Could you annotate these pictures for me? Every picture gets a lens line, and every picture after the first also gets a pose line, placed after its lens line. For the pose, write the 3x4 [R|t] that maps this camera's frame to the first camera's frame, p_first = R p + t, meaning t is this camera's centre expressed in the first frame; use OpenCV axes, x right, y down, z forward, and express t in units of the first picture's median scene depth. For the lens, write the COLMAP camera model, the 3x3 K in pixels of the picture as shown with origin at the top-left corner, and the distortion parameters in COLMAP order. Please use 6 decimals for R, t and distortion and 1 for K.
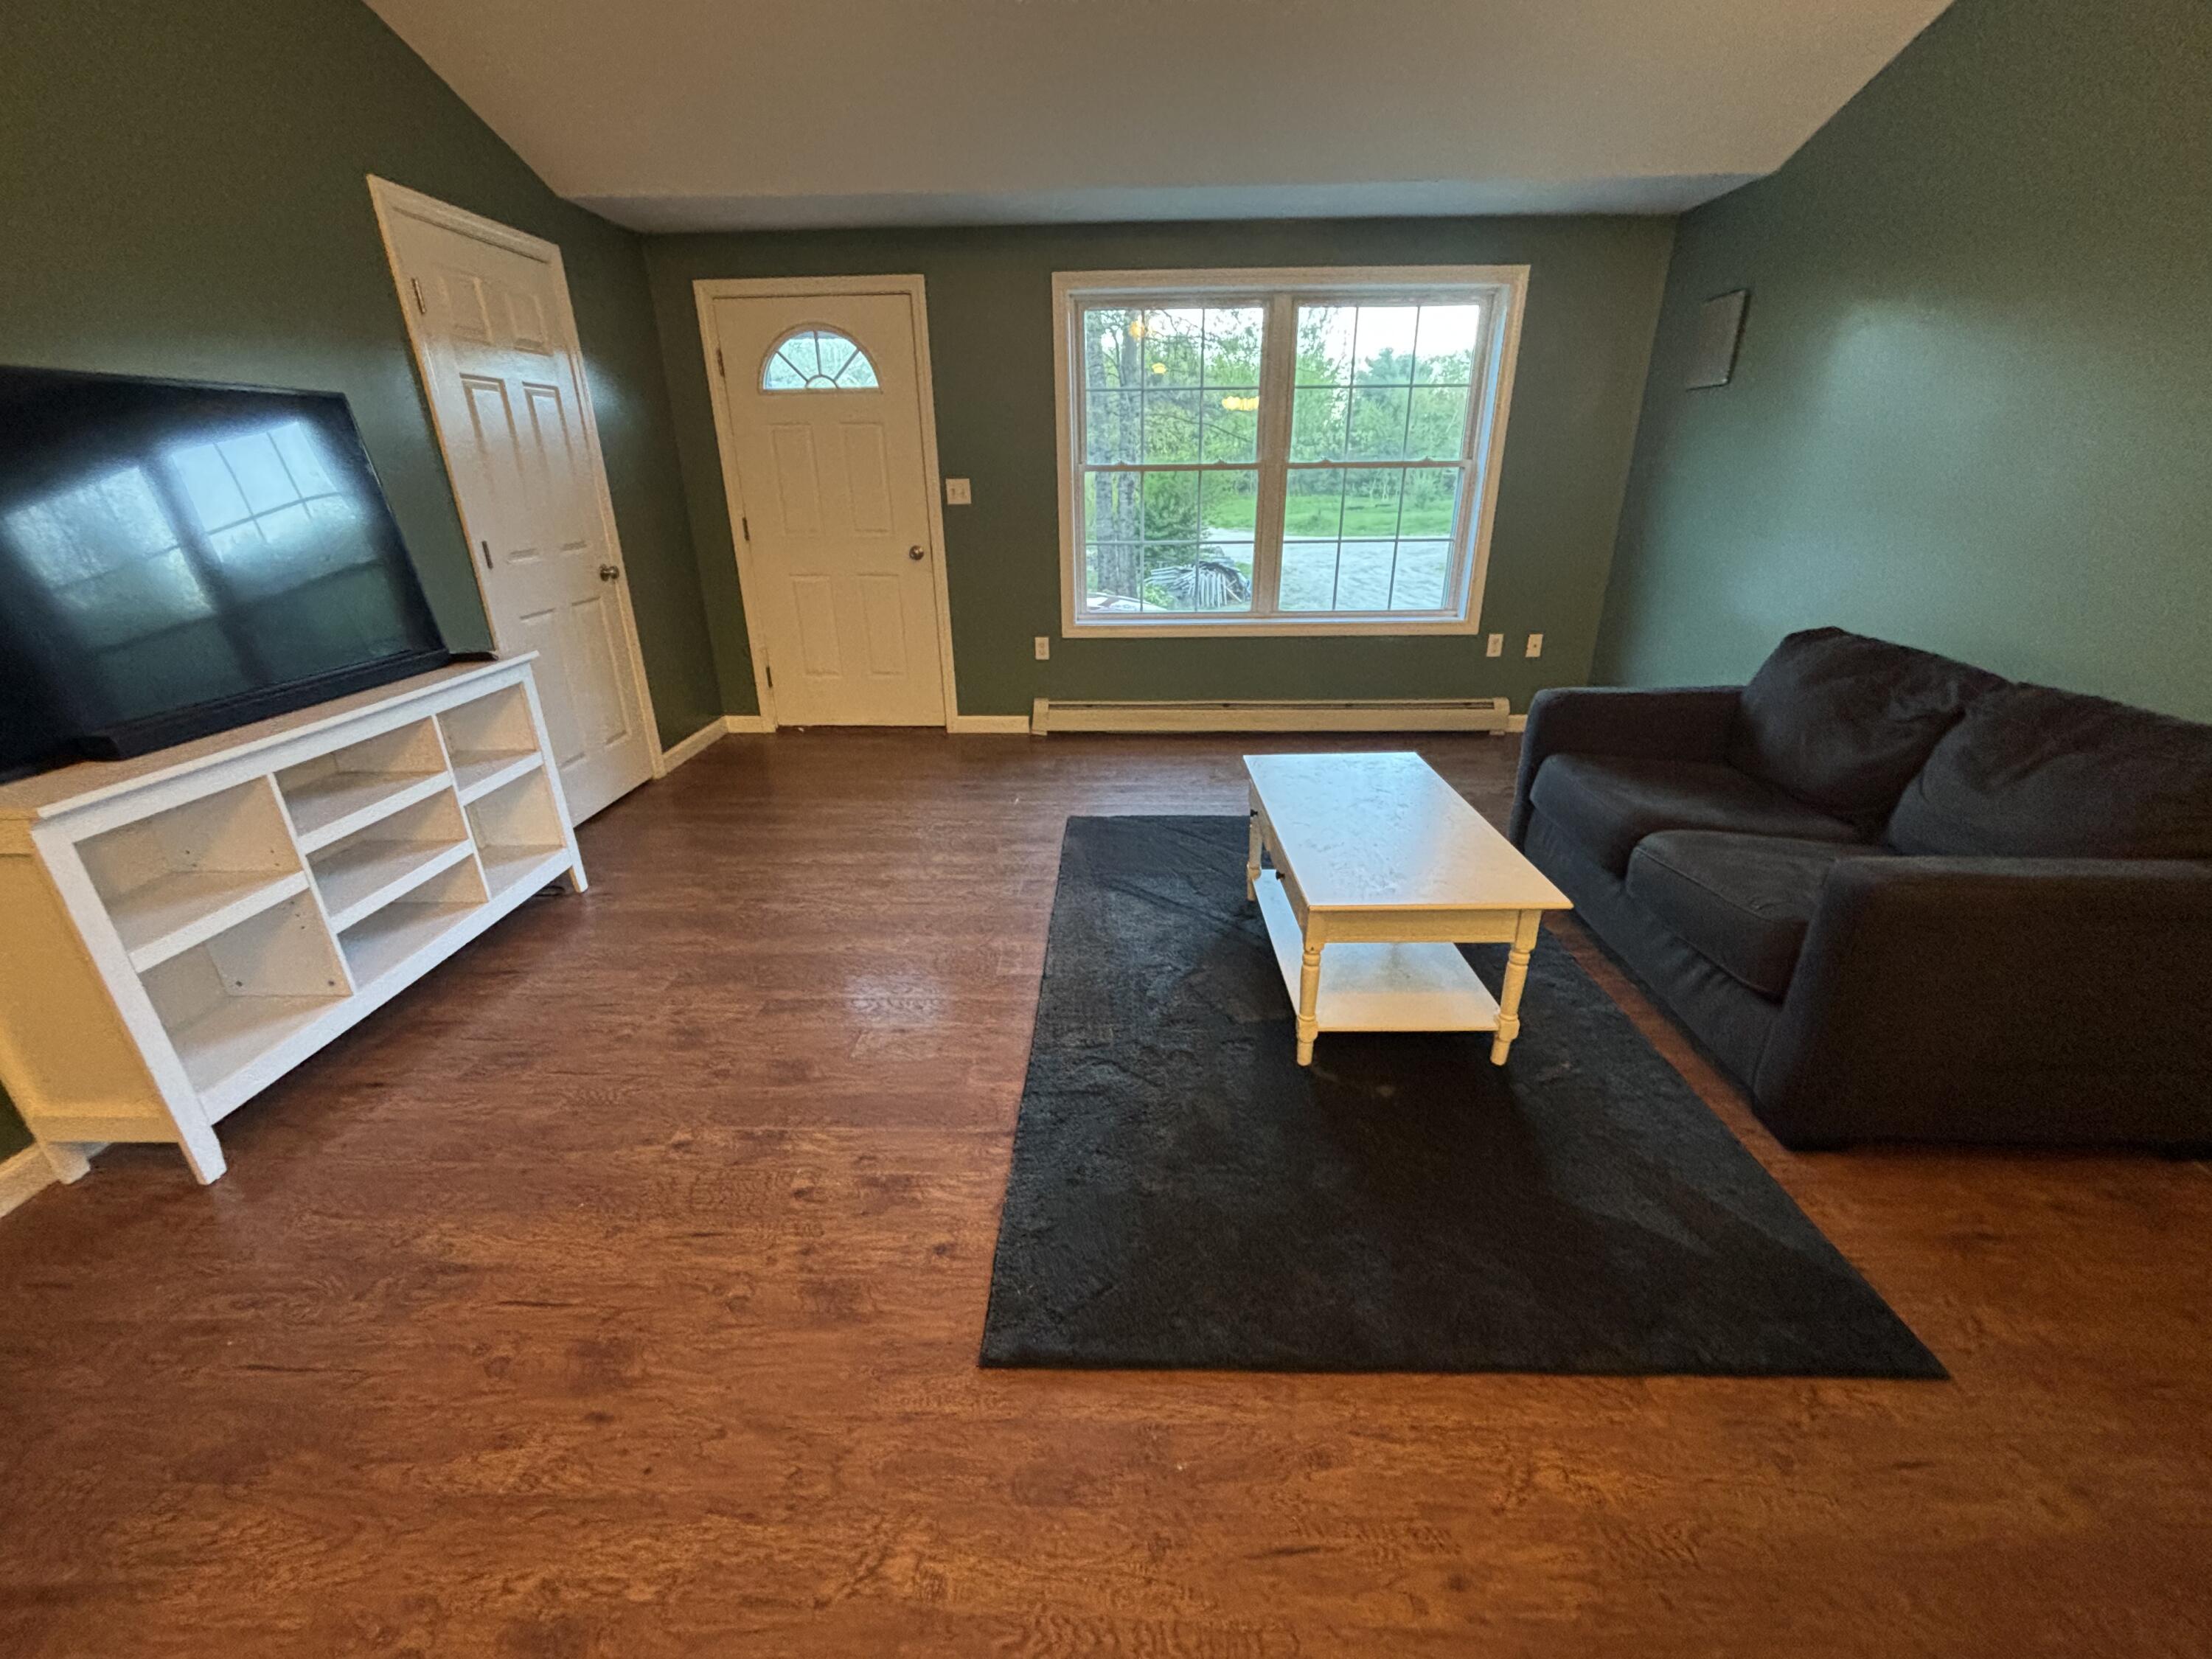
lens RADIAL K [[890.5, 0, 1108.8], [0, 890.5, 831.6], [0, 0, 1]] dist [-0.004023, 0.000942]
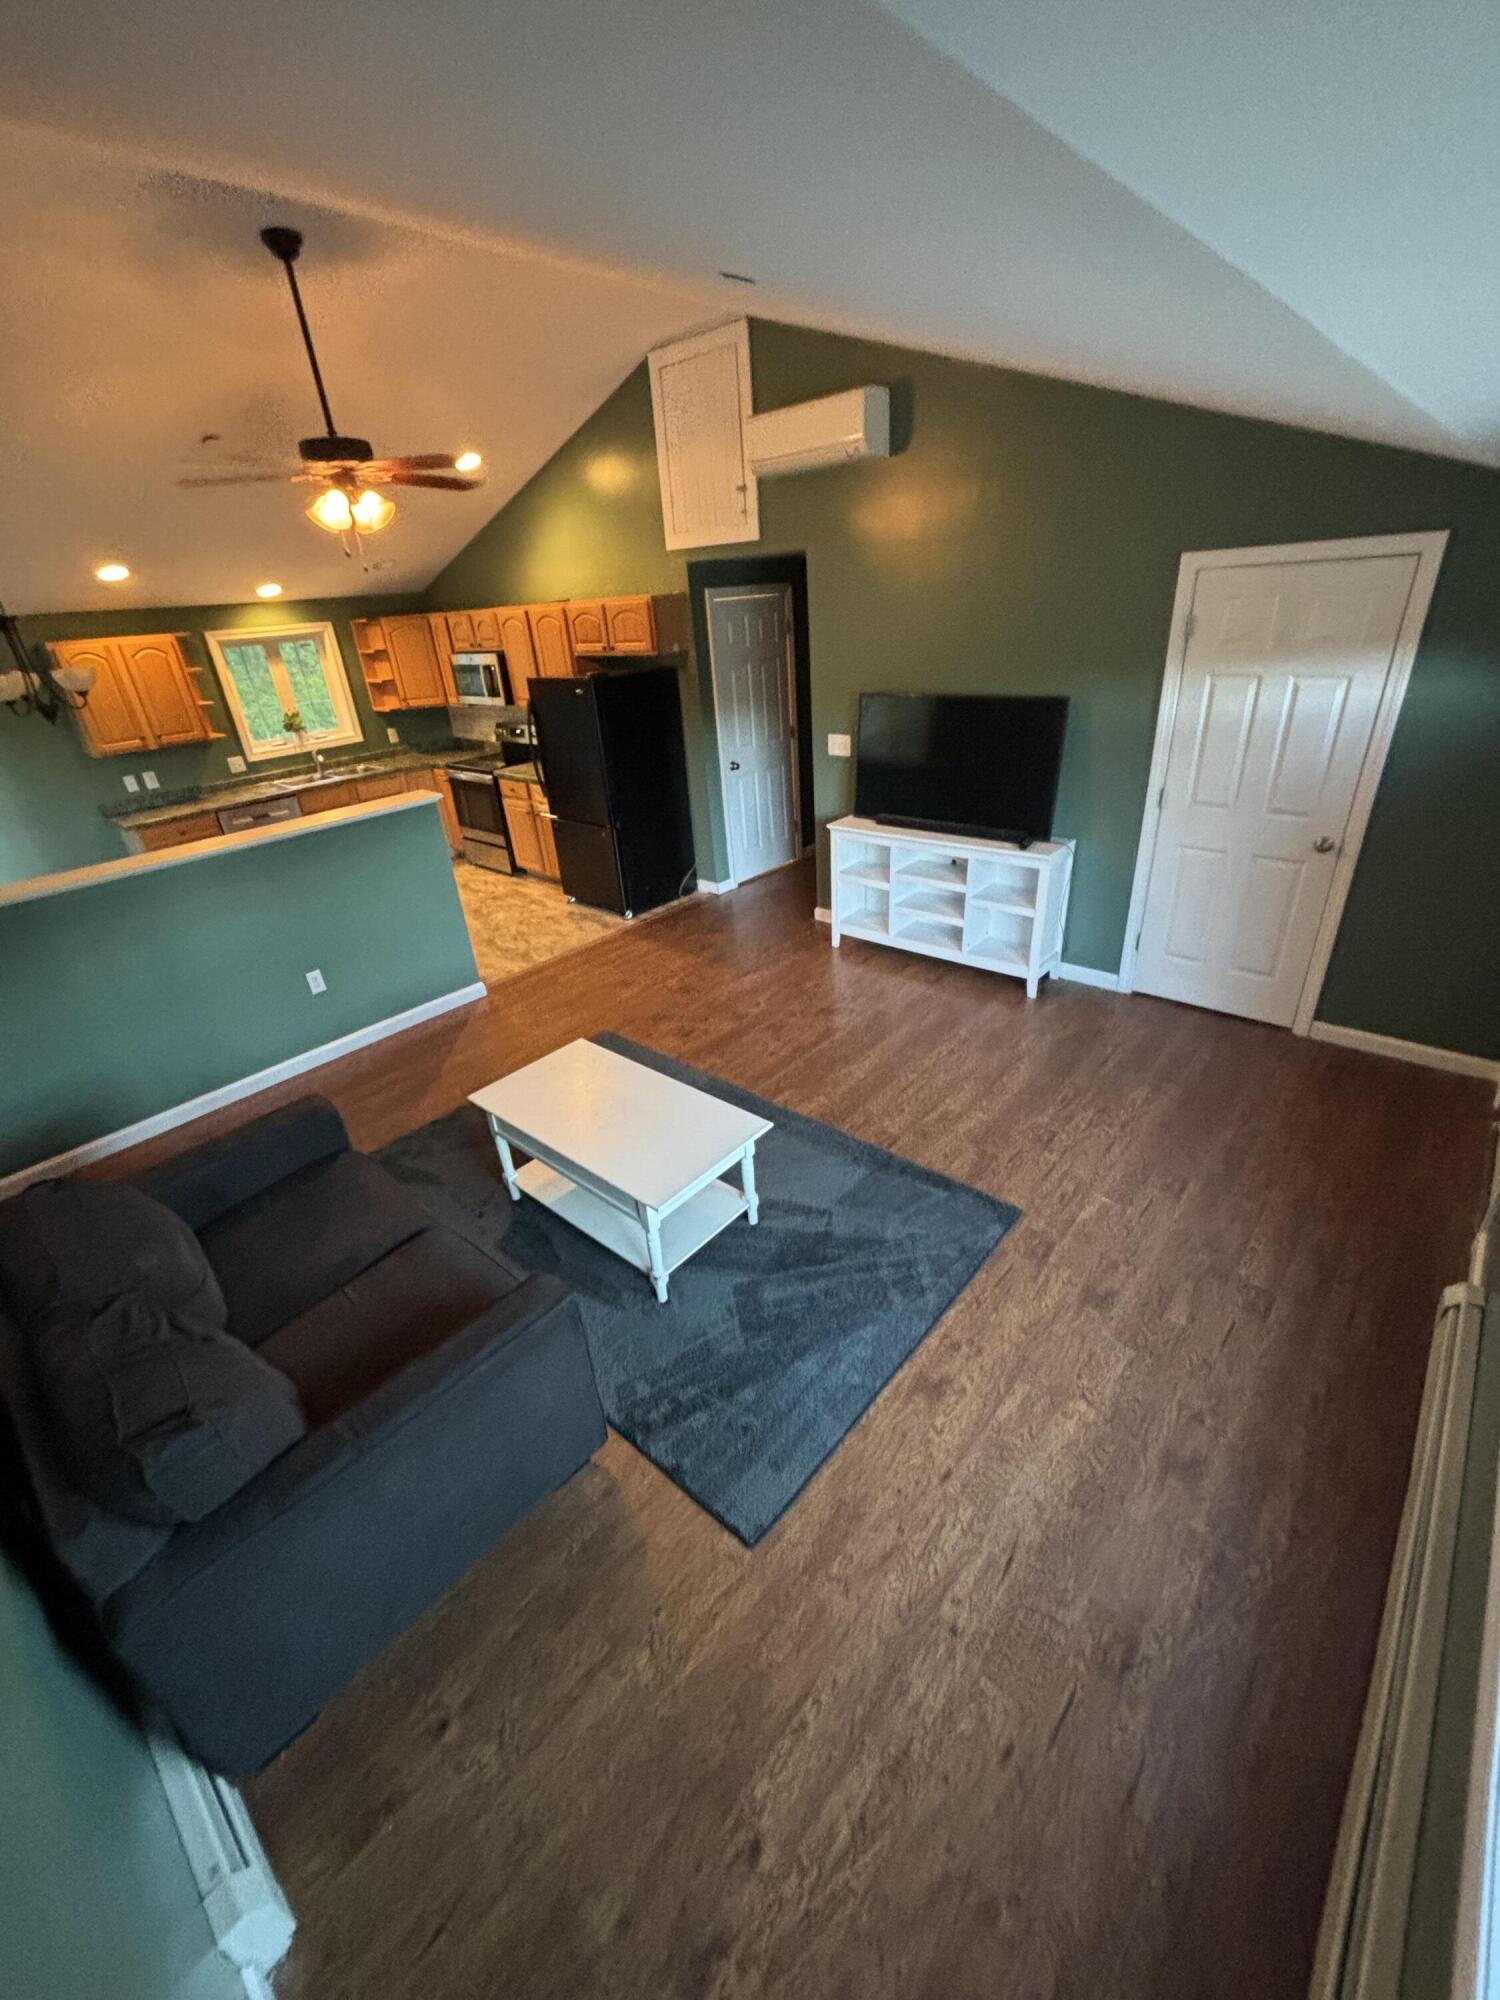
lens RADIAL K [[805.1, 0, 755.8], [0, 805.1, 1013.8], [0, 0, 1]] dist [-0.004023, 0.000942]
pose [[-0.639039, 0.405168, -0.653810, 0.574013], [-0.223910, 0.715212, 0.662070, -0.630584], [0.735863, 0.569483, -0.366327, 0.968301]]
